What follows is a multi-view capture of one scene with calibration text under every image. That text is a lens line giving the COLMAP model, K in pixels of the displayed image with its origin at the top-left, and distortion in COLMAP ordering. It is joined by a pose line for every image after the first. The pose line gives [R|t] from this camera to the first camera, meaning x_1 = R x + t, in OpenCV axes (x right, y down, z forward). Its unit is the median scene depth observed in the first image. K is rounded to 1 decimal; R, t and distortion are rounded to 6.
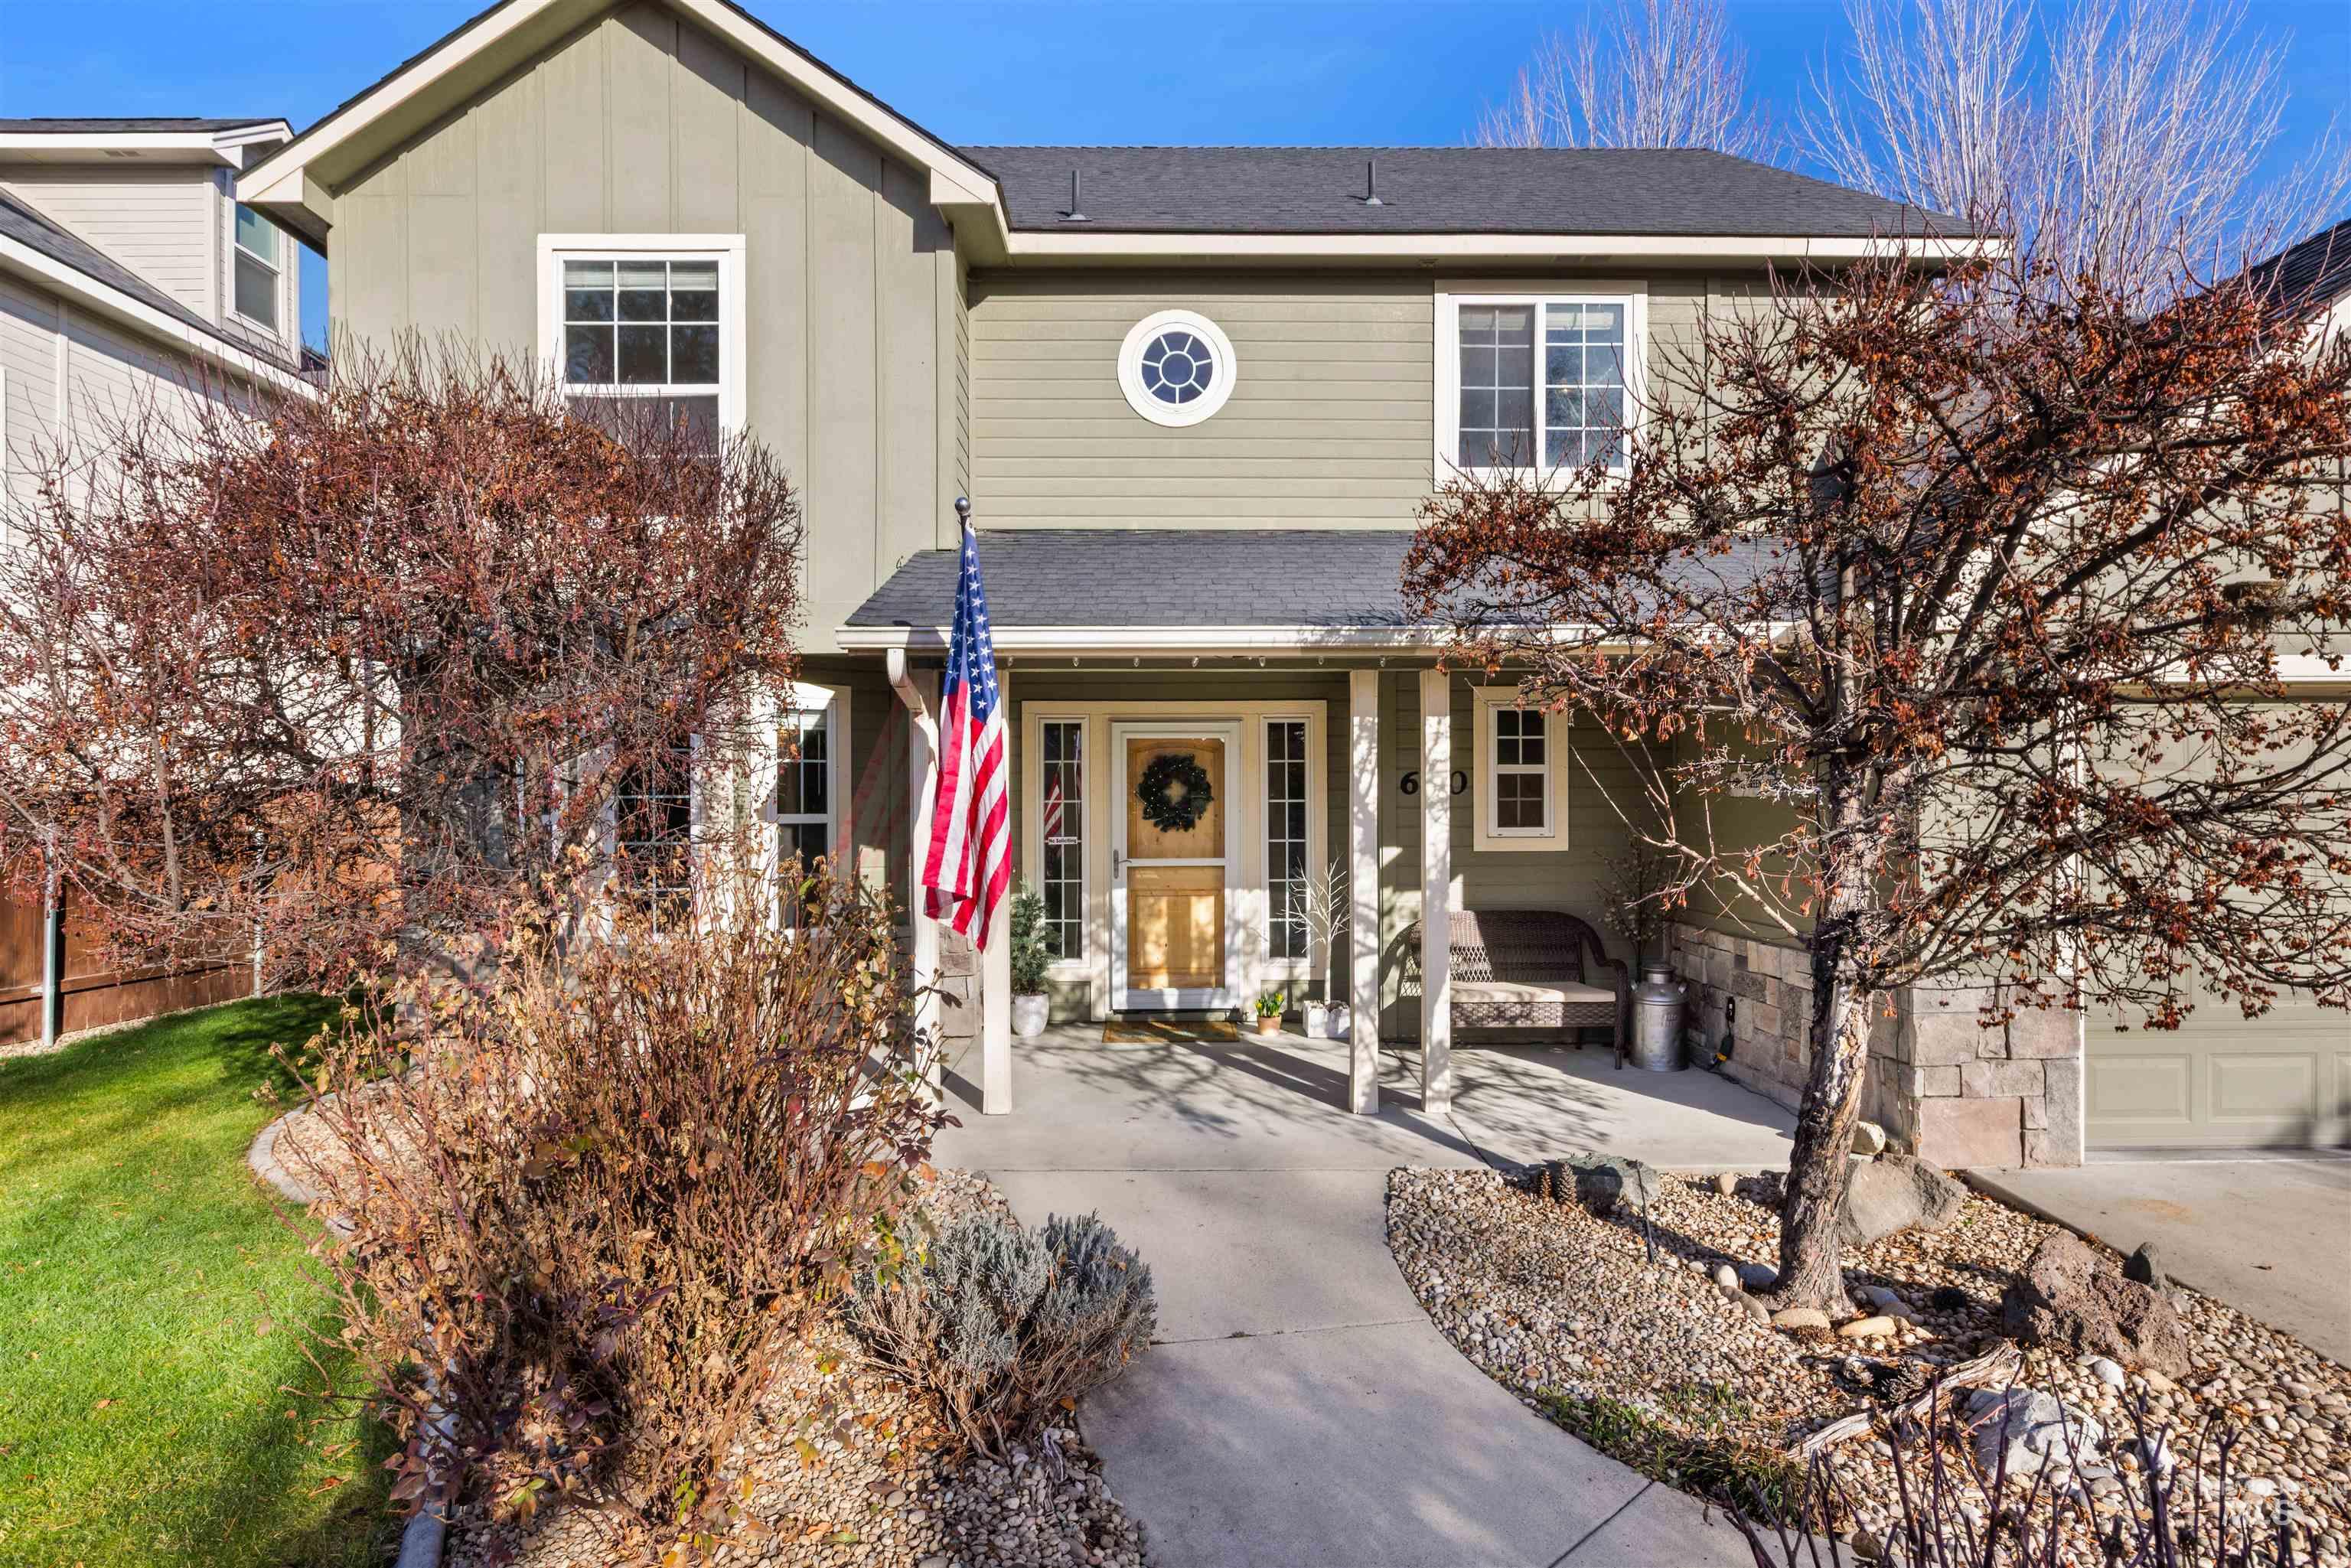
lens RADIAL K [[1169.4, 0, 1173.8], [0, 1169.4, 790.3], [0, 0, 1]] dist [0.001086, -0.000147]
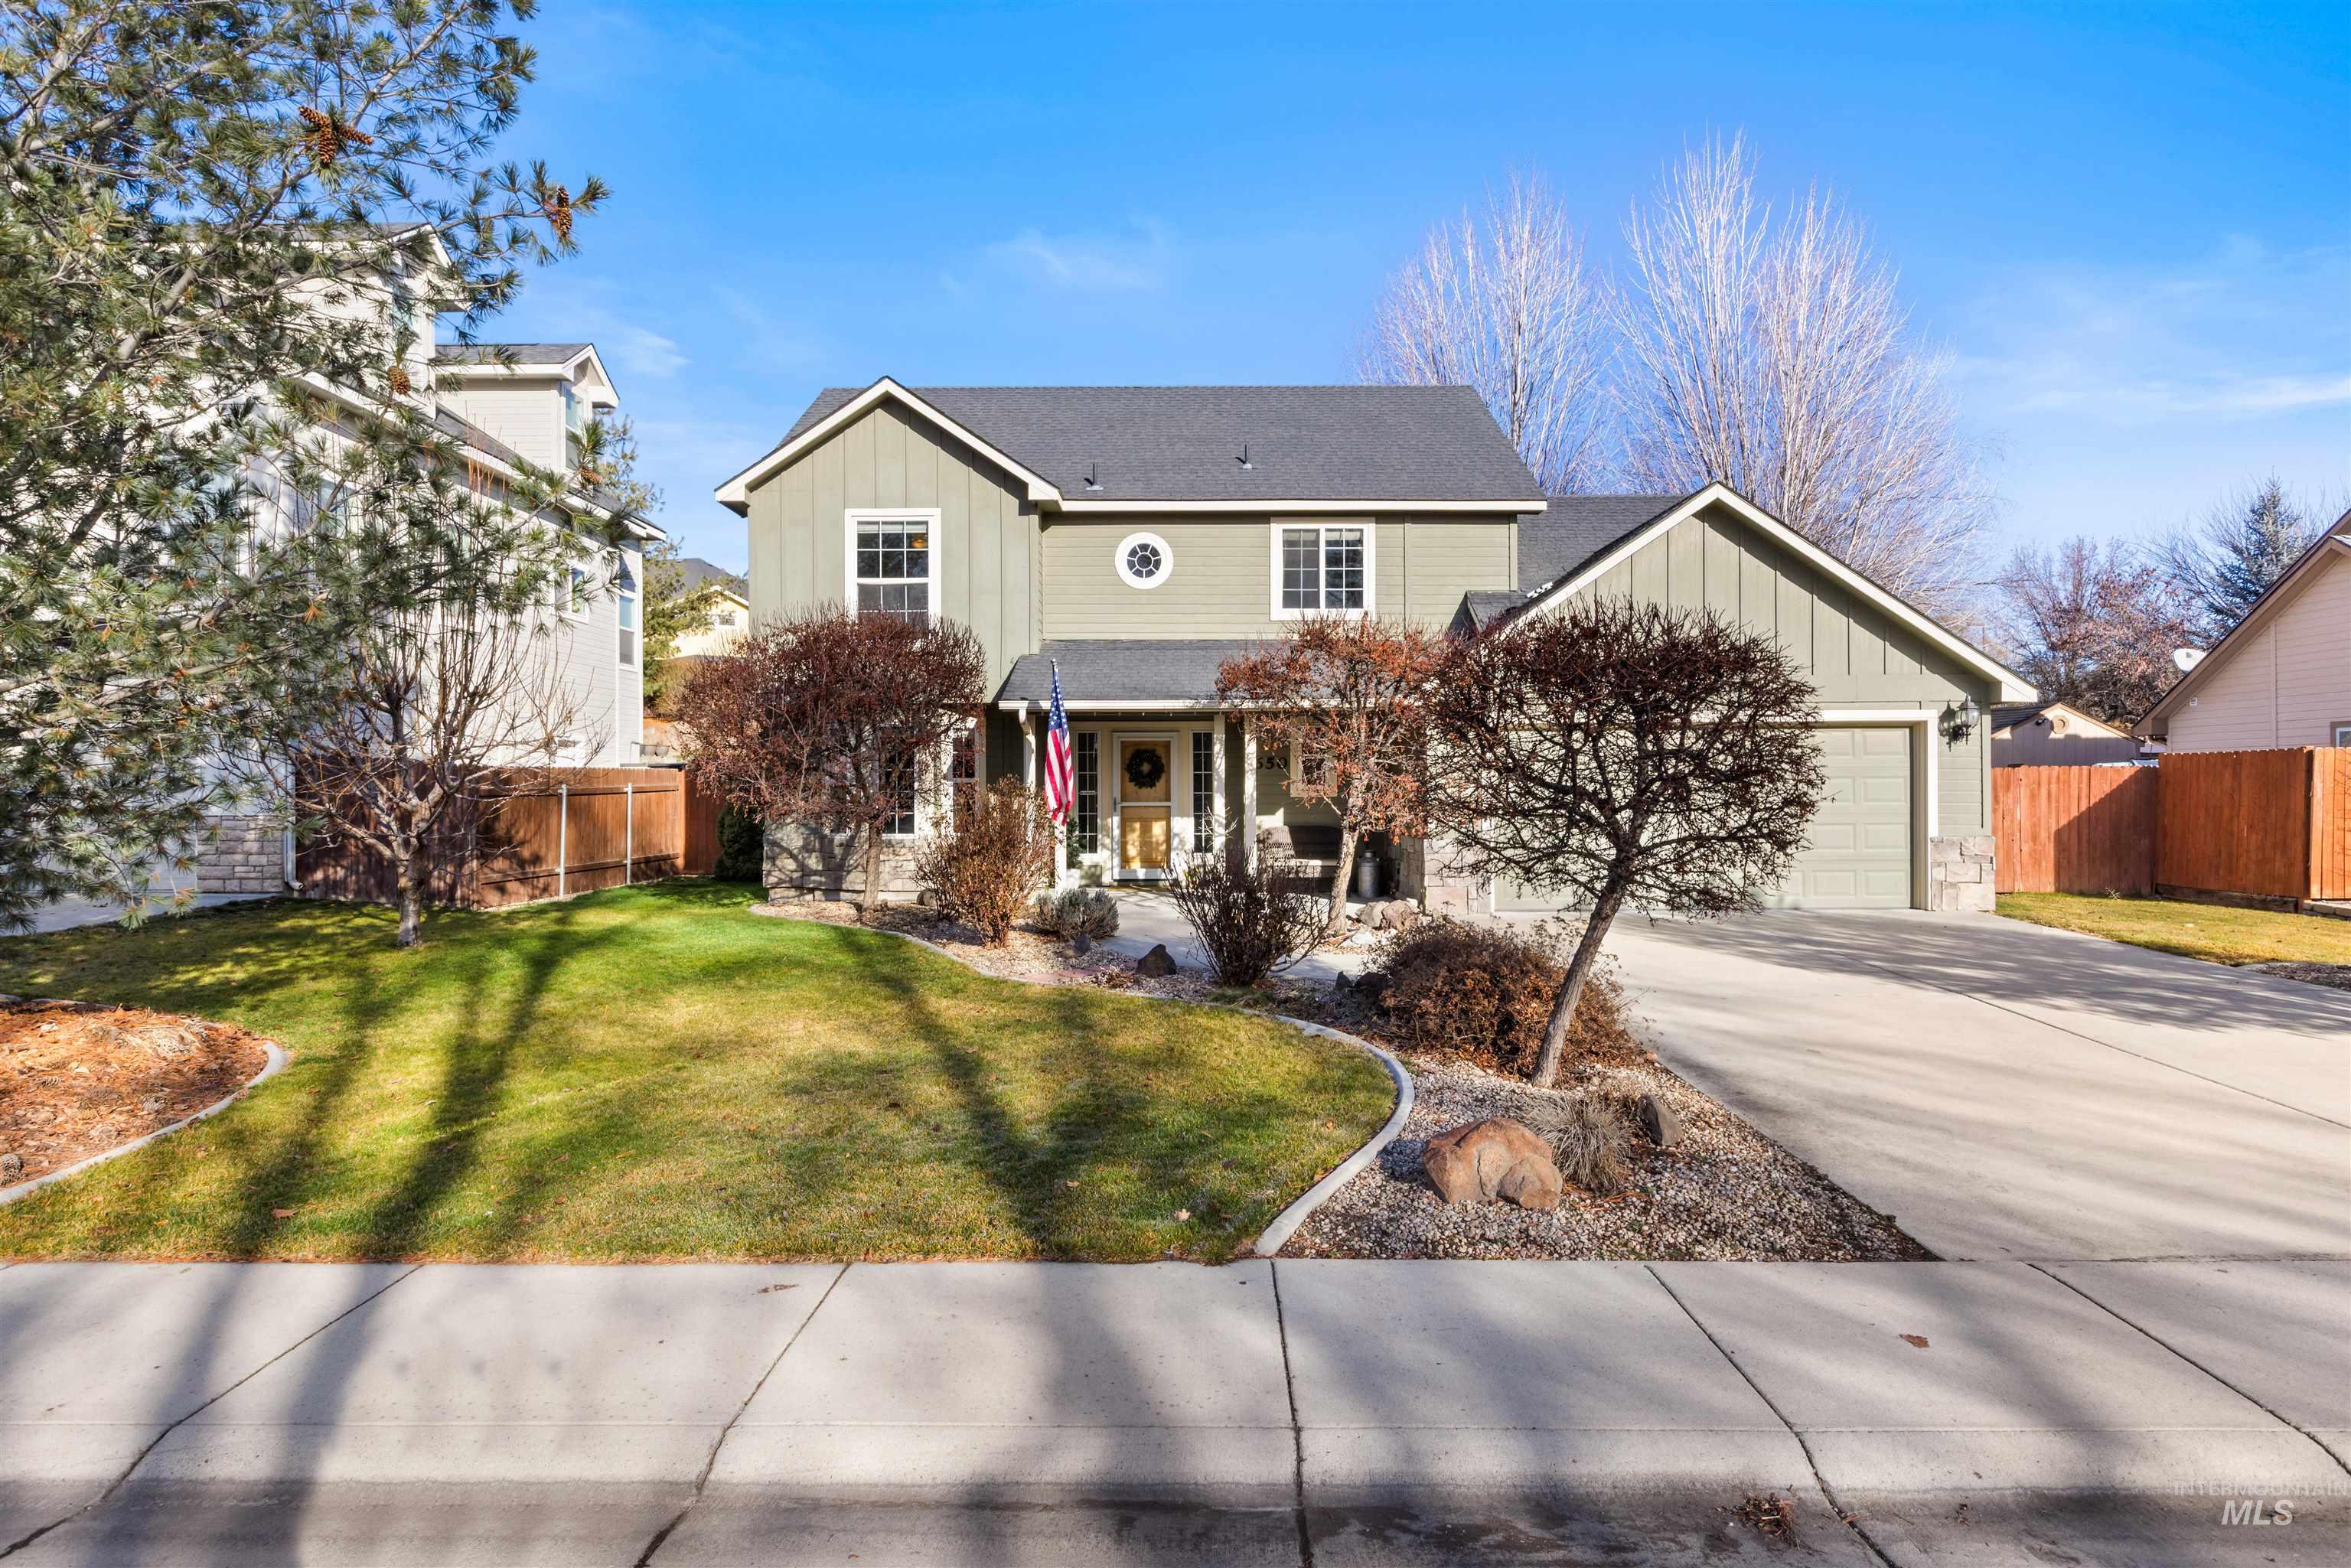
lens RADIAL K [[1233.0, 0, 1172.6], [0, 1233.0, 737.8], [0, 0, 1]] dist [0.000207, 0.000970]
pose [[0.999845, -0.001546, -0.017546, 0.090480], [0.001066, 0.999626, -0.027339, 0.008023], [0.017581, 0.027316, 0.999472, -1.149709]]
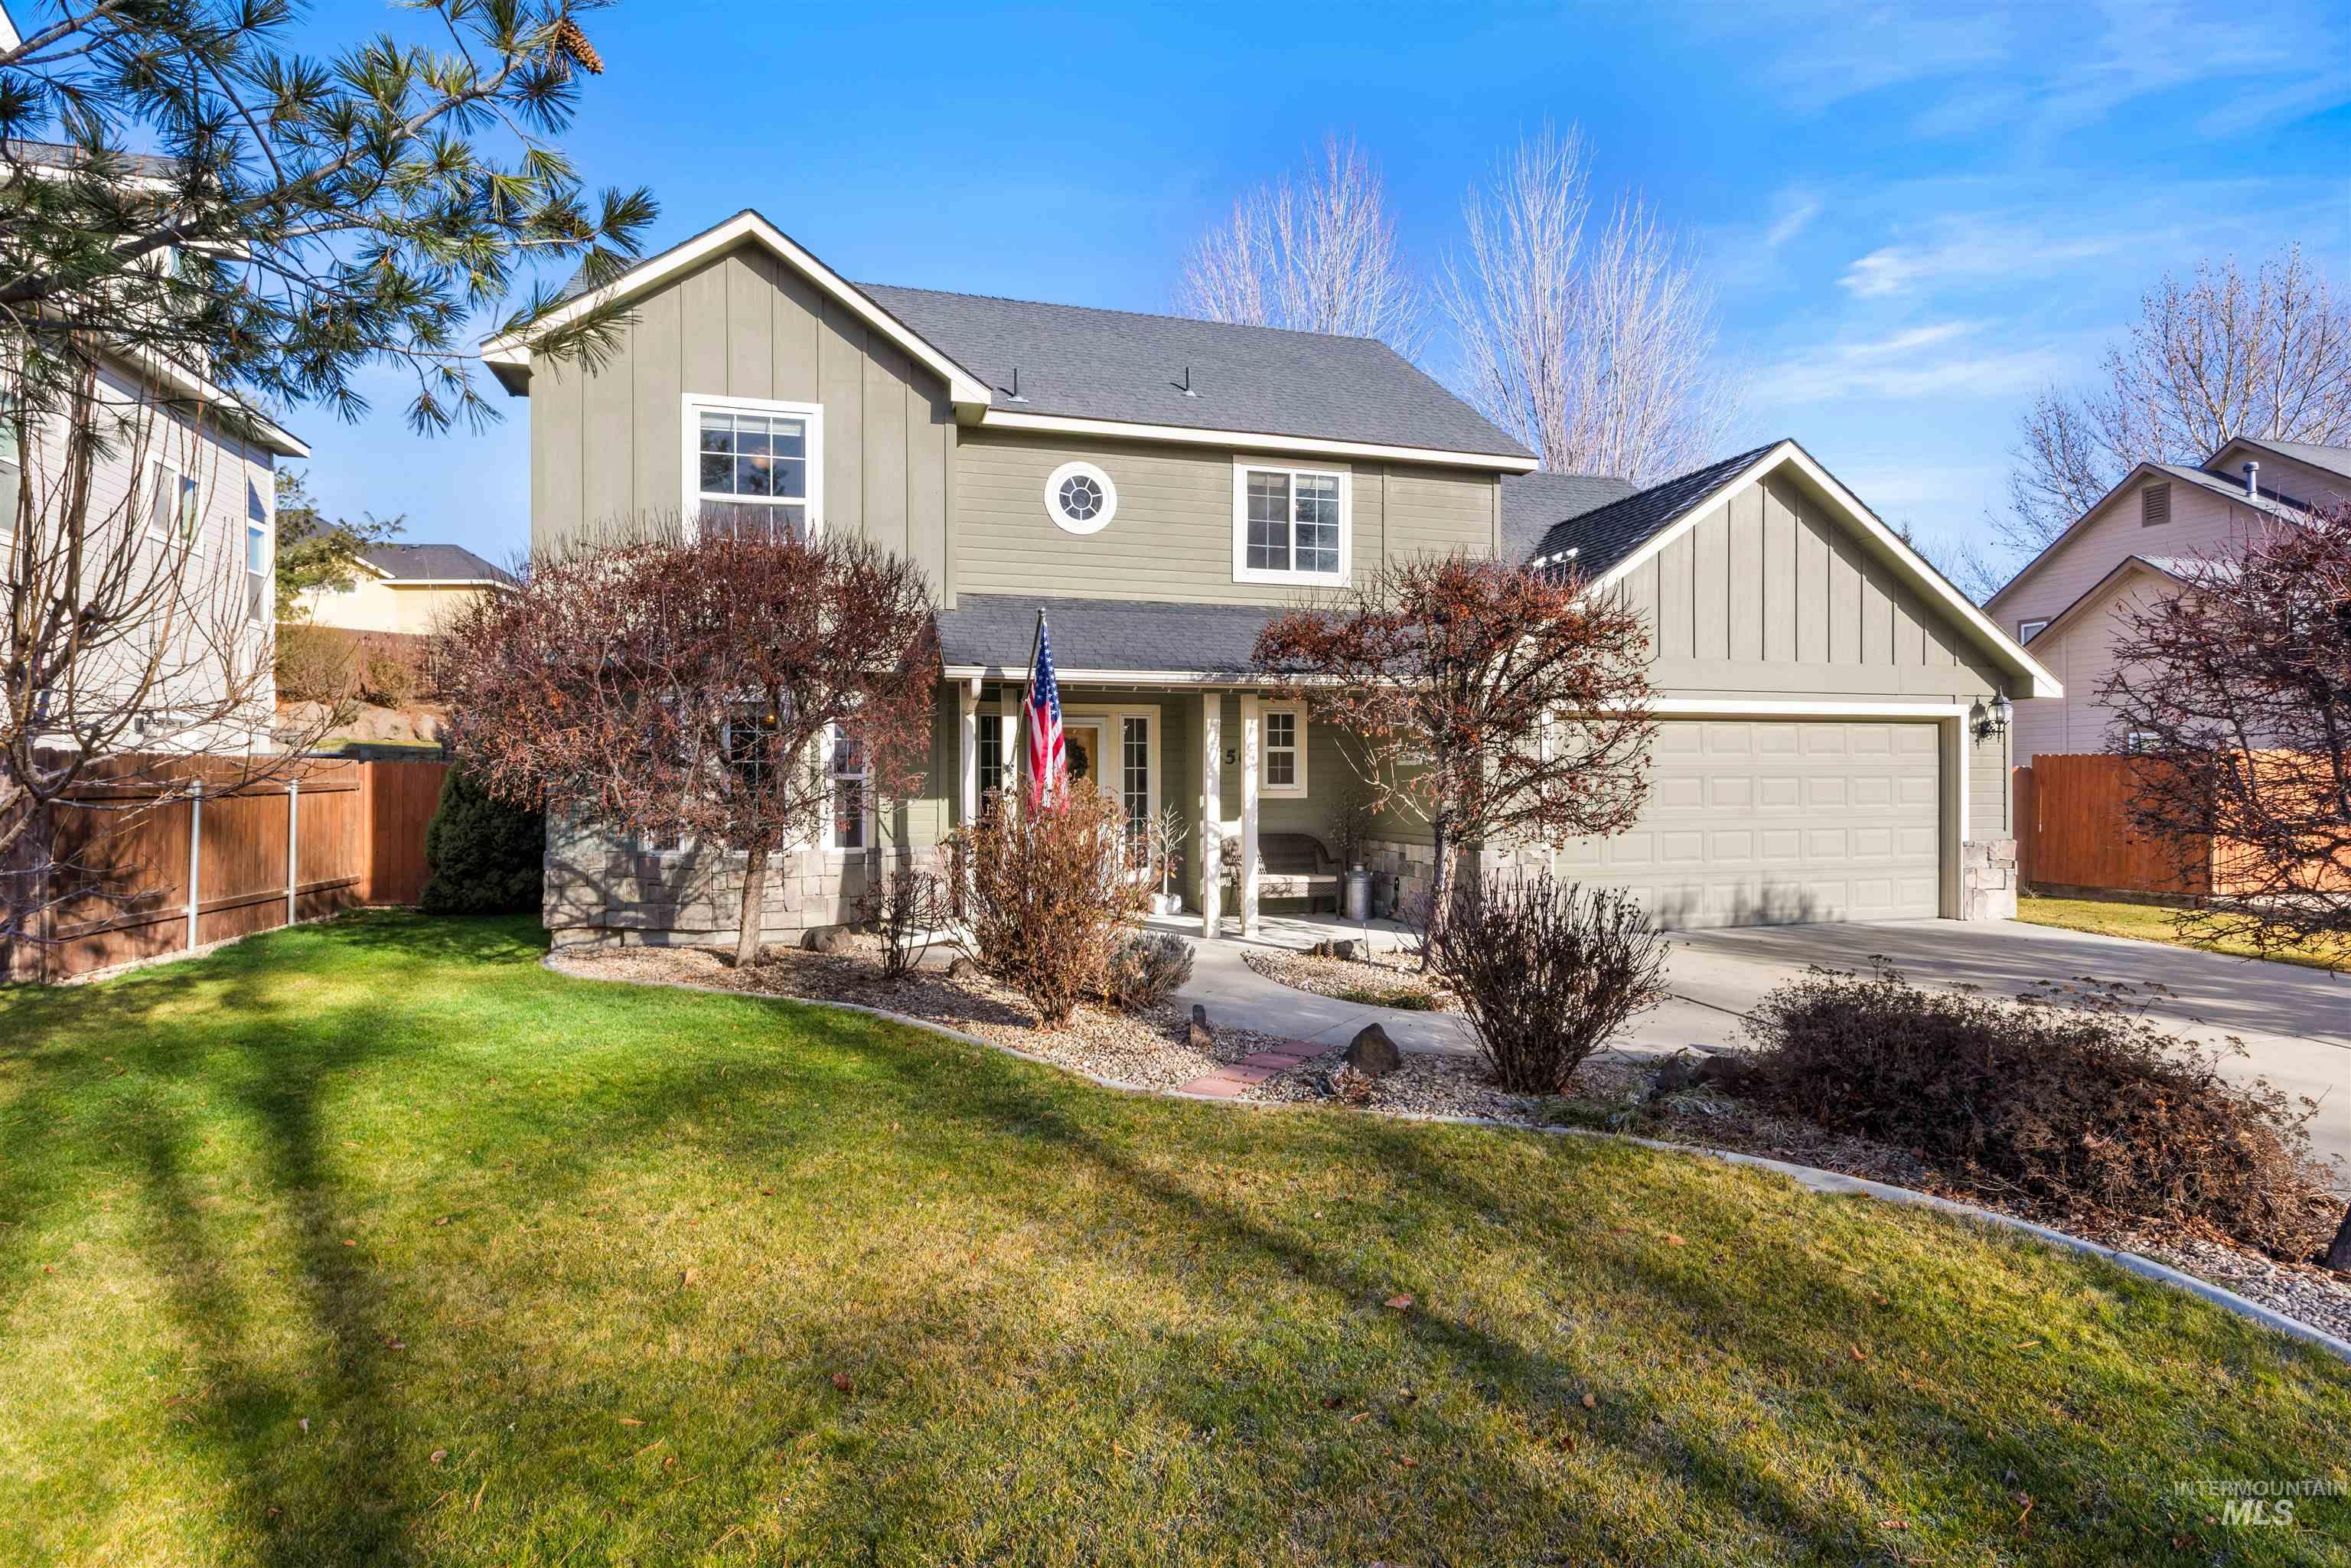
lens RADIAL K [[1188.7, 0, 1160.1], [0, 1188.7, 751.9], [0, 0, 1]] dist [0.001453, 0.000233]
pose [[0.965791, 0.008063, 0.259197, -0.312984], [-0.003948, 0.999858, -0.016394, 0.014581], [-0.259292, 0.014809, 0.965685, -0.601113]]
